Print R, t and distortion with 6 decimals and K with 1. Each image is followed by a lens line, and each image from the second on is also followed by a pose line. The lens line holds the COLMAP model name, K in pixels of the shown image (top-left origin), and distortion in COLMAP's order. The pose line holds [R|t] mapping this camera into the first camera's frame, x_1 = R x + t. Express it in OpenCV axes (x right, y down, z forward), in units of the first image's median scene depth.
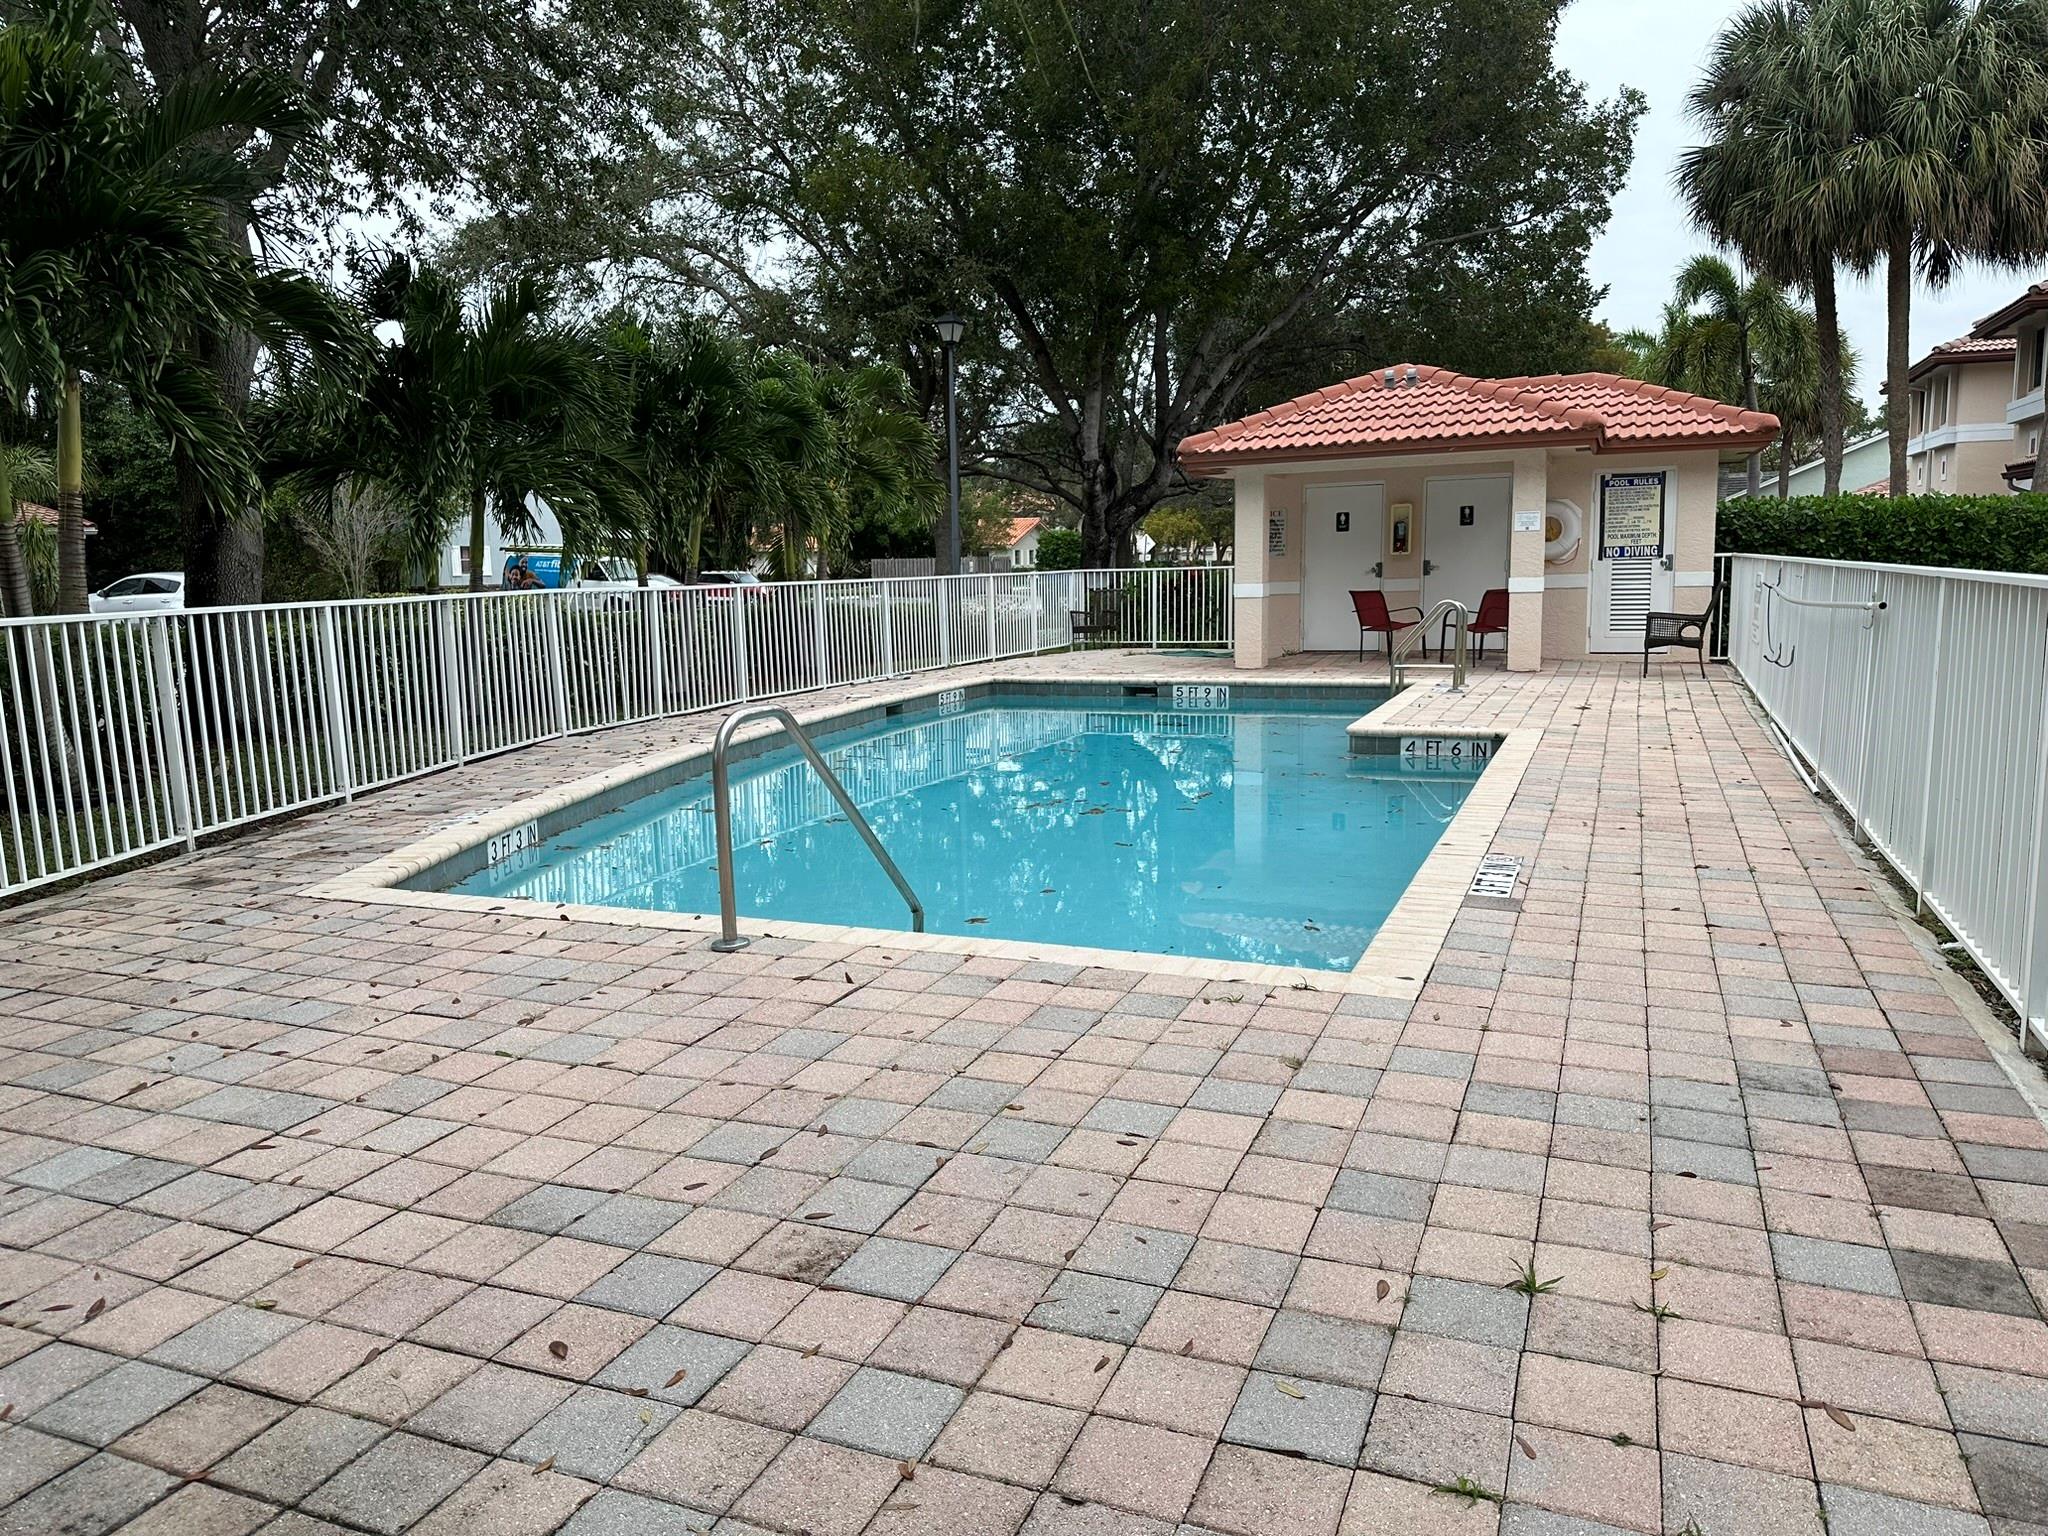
lens RADIAL K [[1431.7, 0, 1060.8], [0, 1431.7, 798.8], [0, 0, 1]] dist [0.077589, -0.111348]
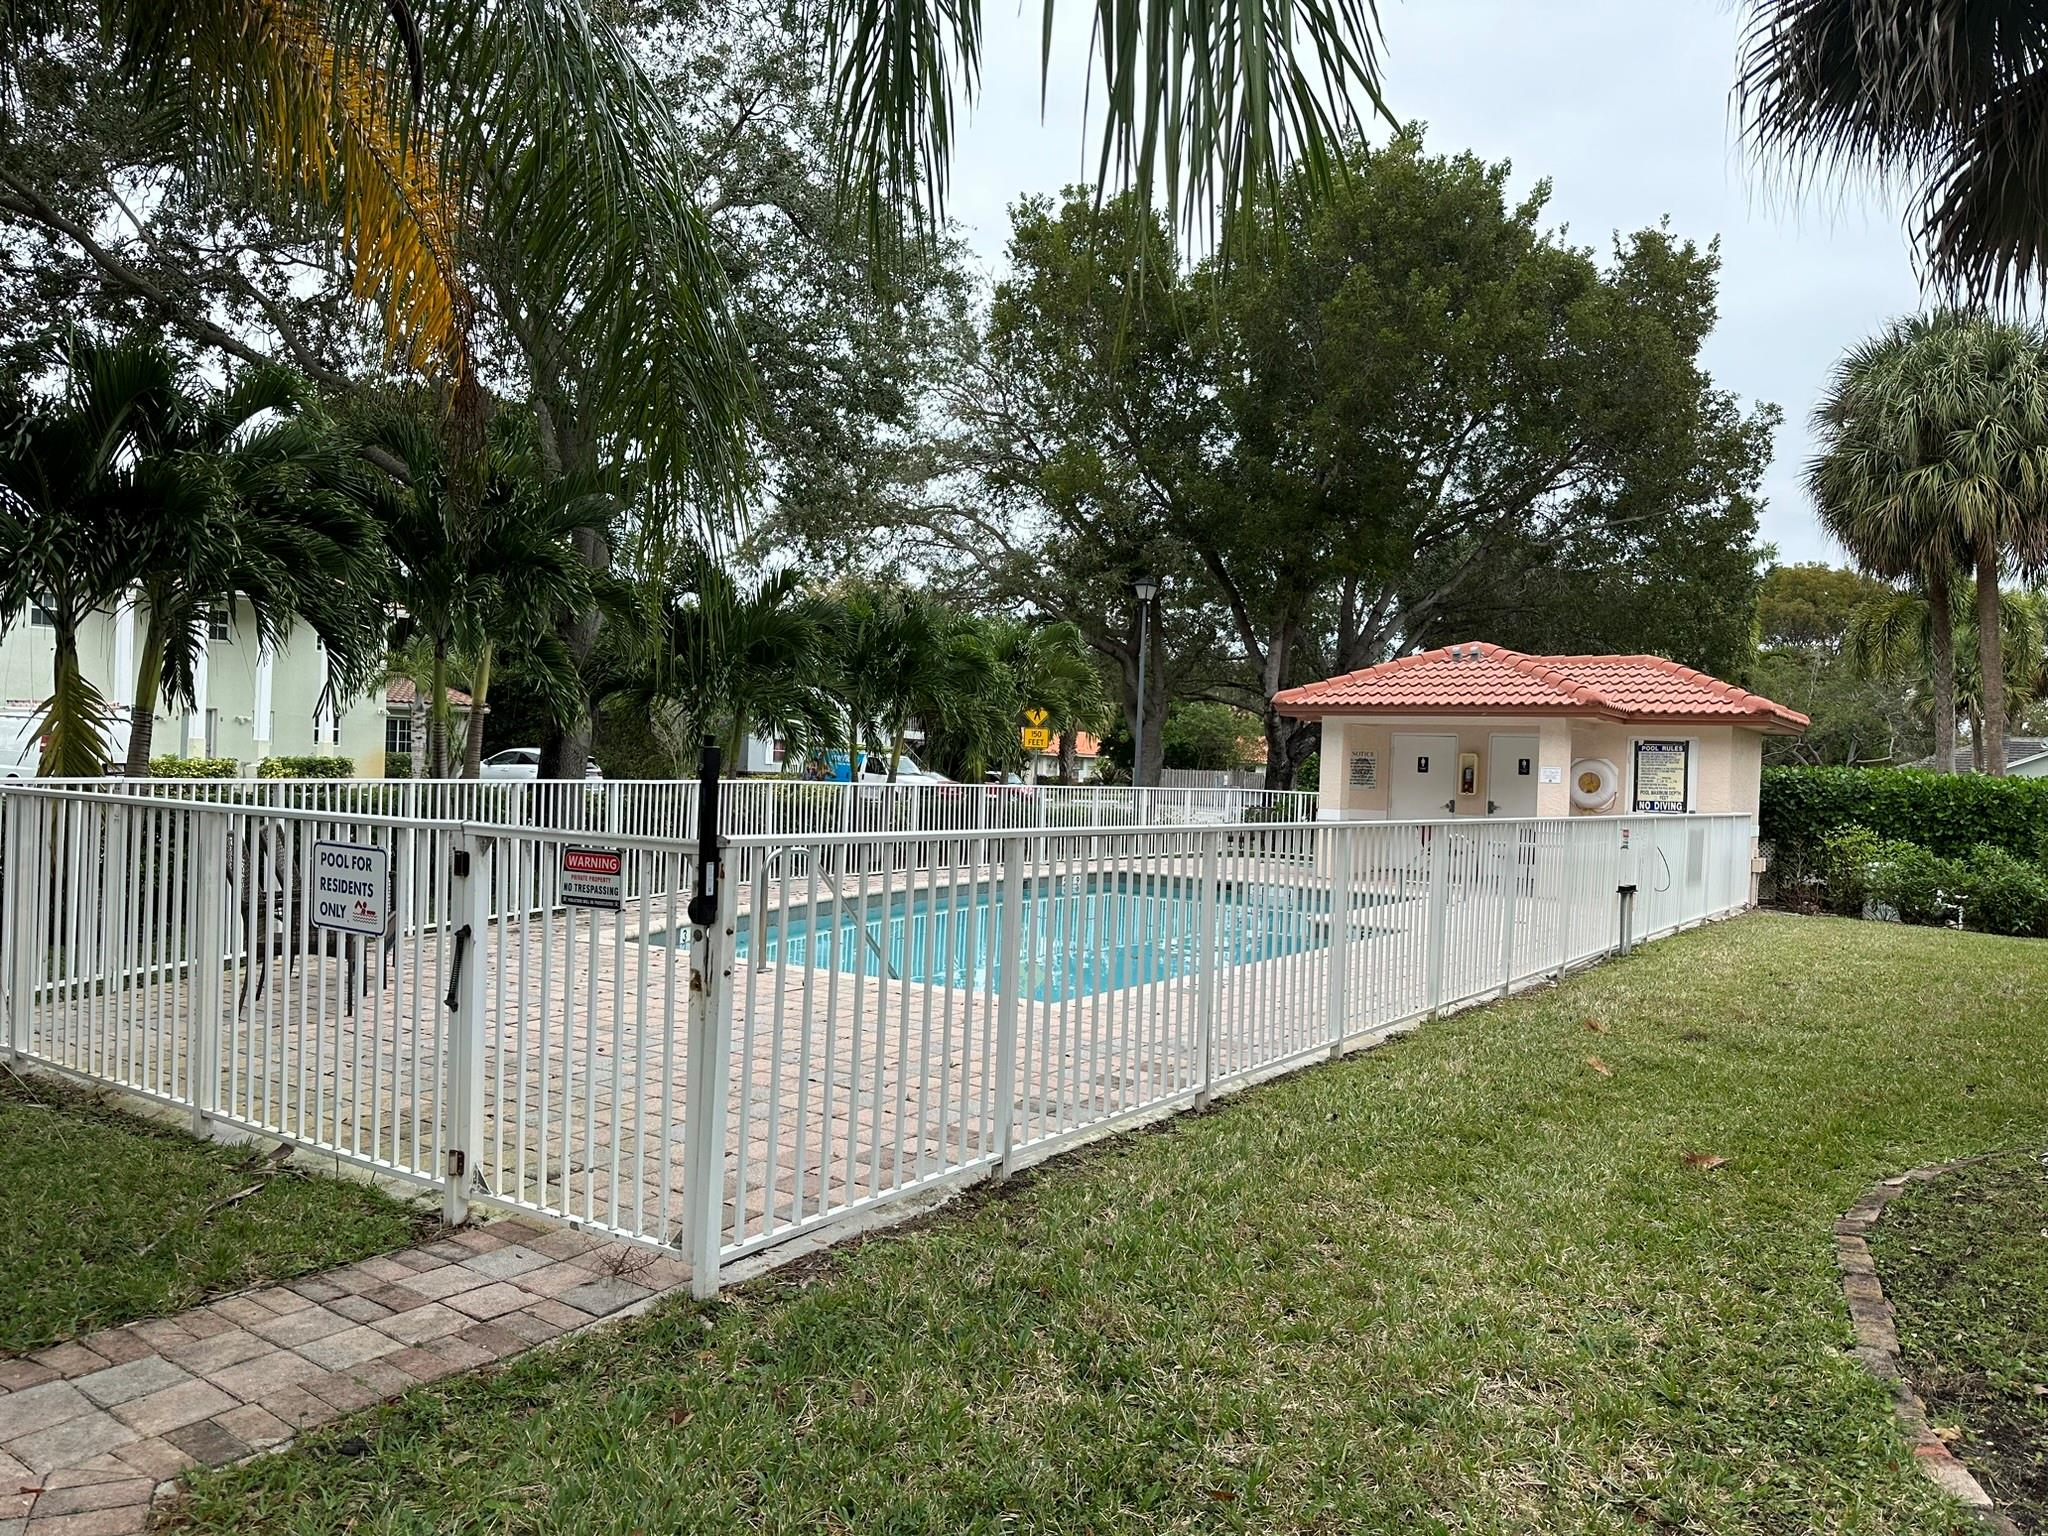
lens RADIAL K [[1431.7, 0, 1060.8], [0, 1431.7, 798.8], [0, 0, 1]] dist [0.077589, -0.111348]
pose [[0.977651, 0.064333, -0.200149, 0.143577], [-0.092665, 0.986425, -0.135569, 0.026242], [0.188710, 0.151086, 0.970341, -0.218639]]
